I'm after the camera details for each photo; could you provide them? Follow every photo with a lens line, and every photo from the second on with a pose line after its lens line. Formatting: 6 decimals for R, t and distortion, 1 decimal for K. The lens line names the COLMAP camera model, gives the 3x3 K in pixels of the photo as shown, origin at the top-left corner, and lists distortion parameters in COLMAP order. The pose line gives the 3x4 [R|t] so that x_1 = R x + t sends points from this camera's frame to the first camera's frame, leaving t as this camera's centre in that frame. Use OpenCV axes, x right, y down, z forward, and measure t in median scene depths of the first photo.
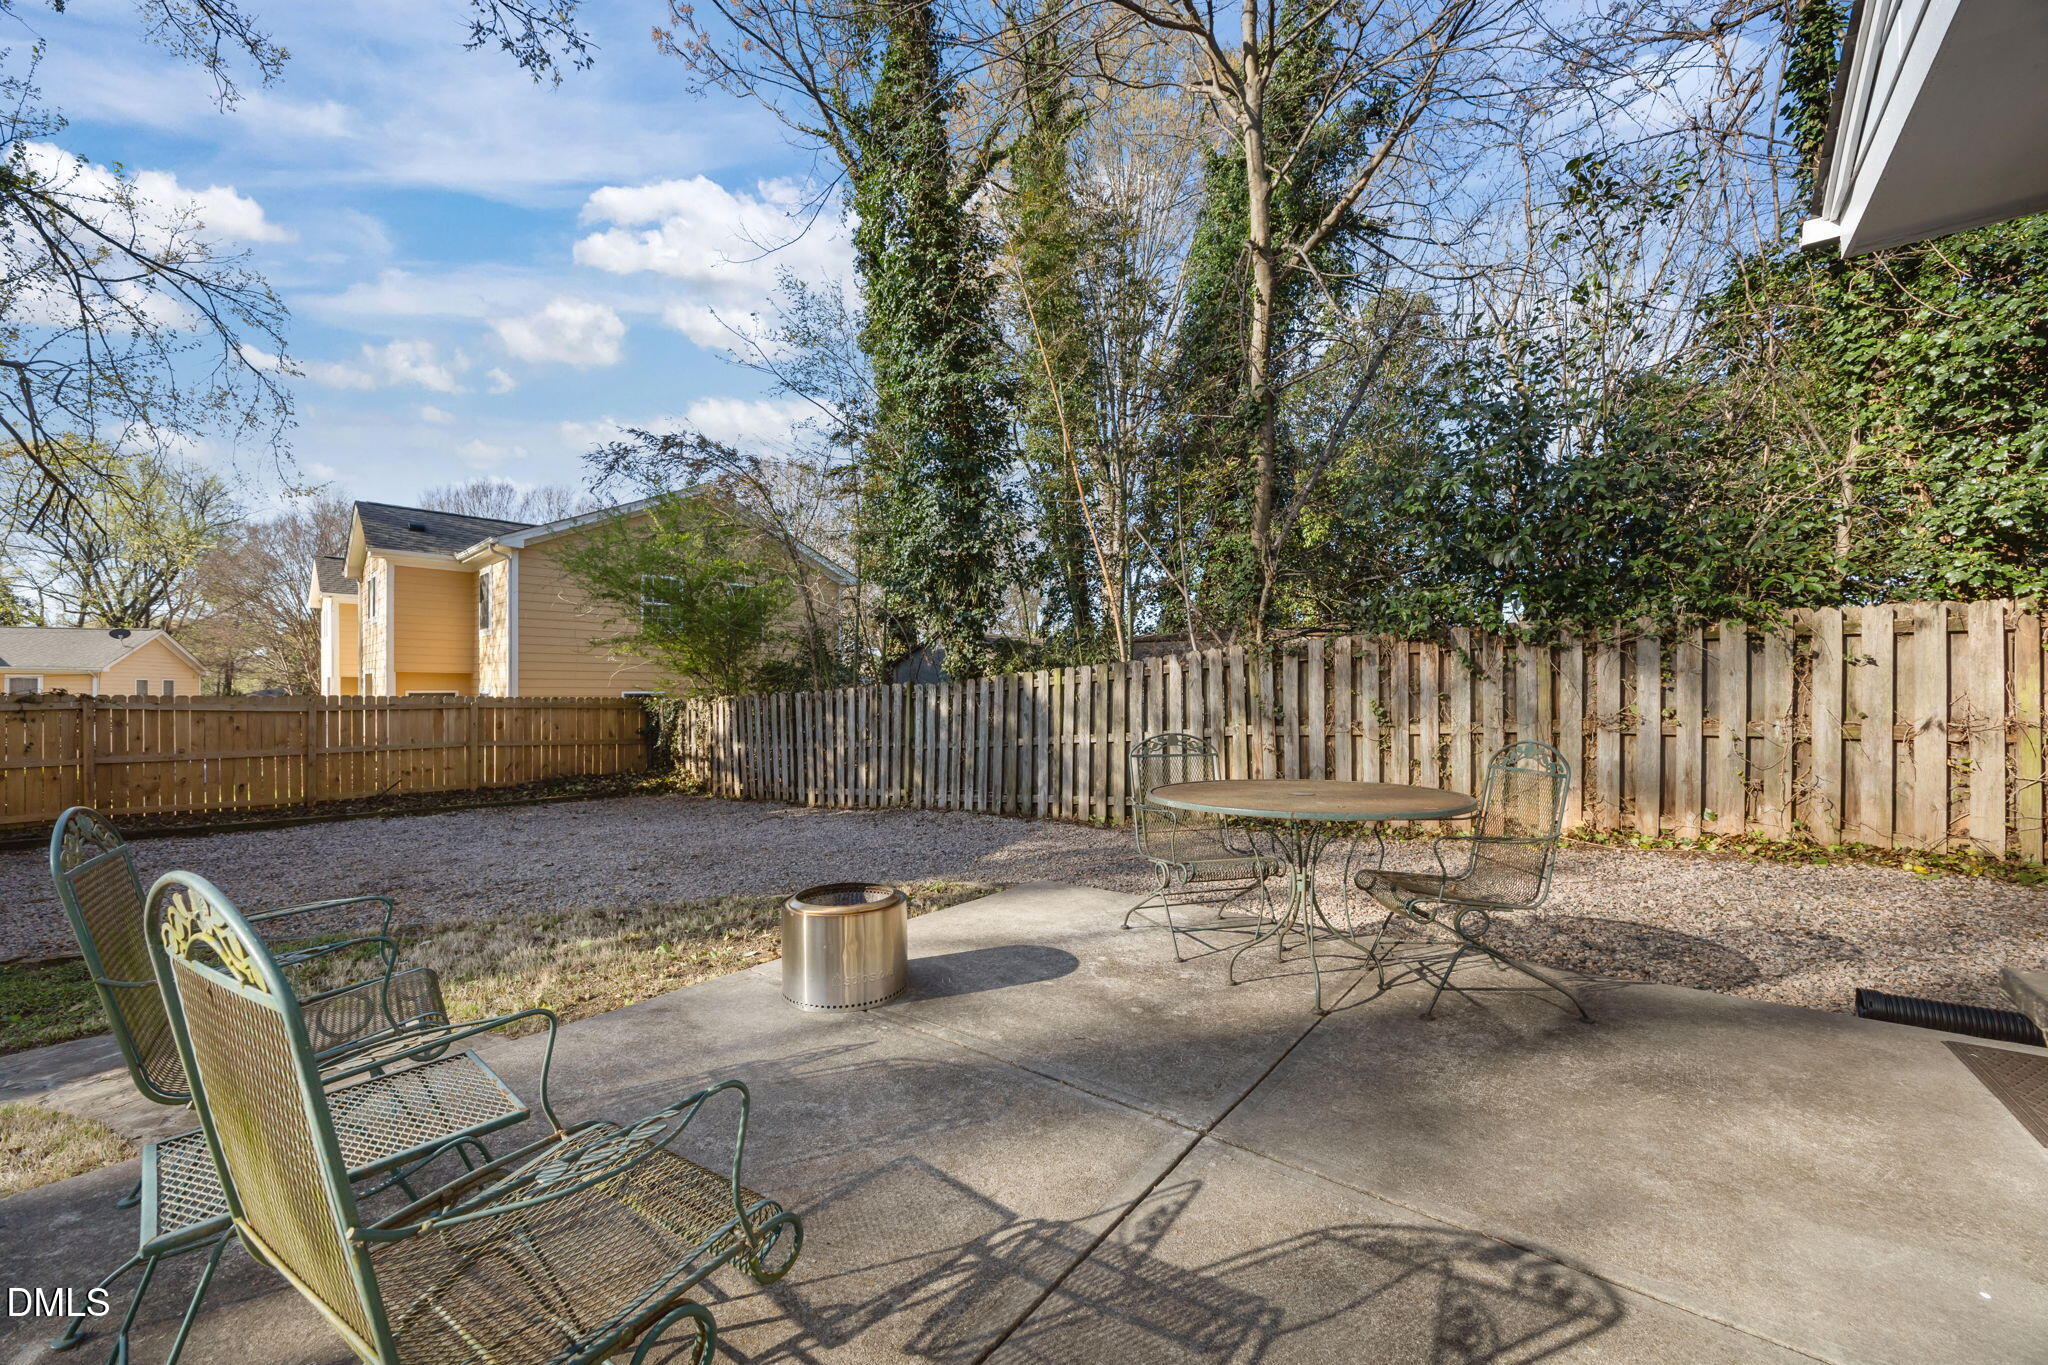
lens RADIAL K [[776.9, 0, 1012.4], [0, 776.9, 685.9], [0, 0, 1]] dist [-0.007456, 0.000257]
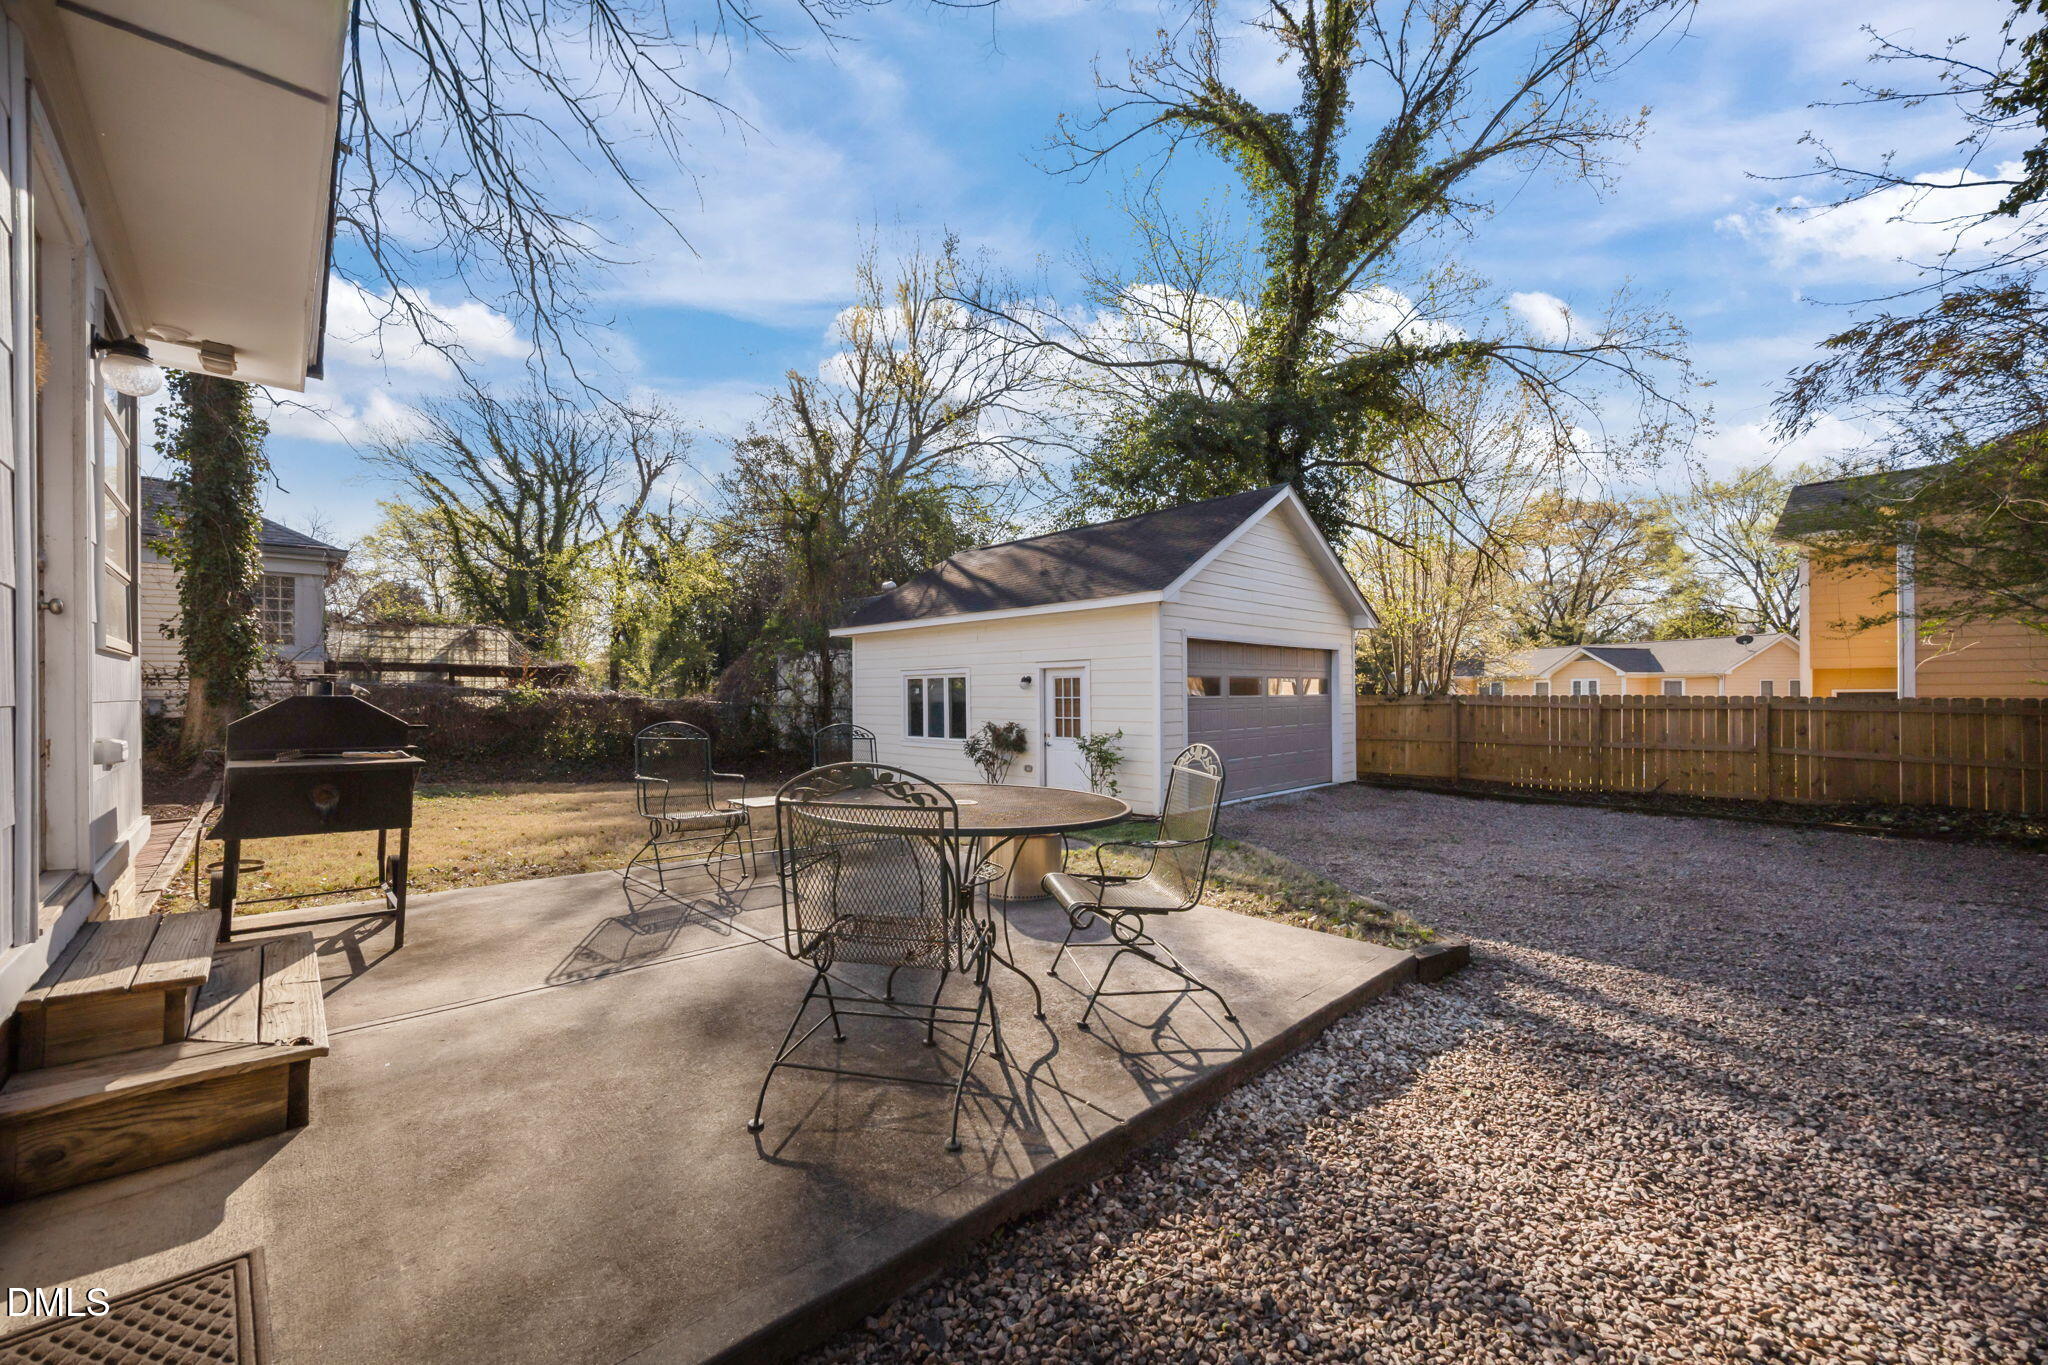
lens RADIAL K [[776.9, 0, 1012.4], [0, 776.9, 685.9], [0, 0, 1]] dist [-0.007456, 0.000257]
pose [[-0.100918, -0.002572, -0.994891, 0.927114], [0.001798, 0.999995, -0.002767, 0.002877], [0.994893, -0.002068, -0.100913, 0.830793]]
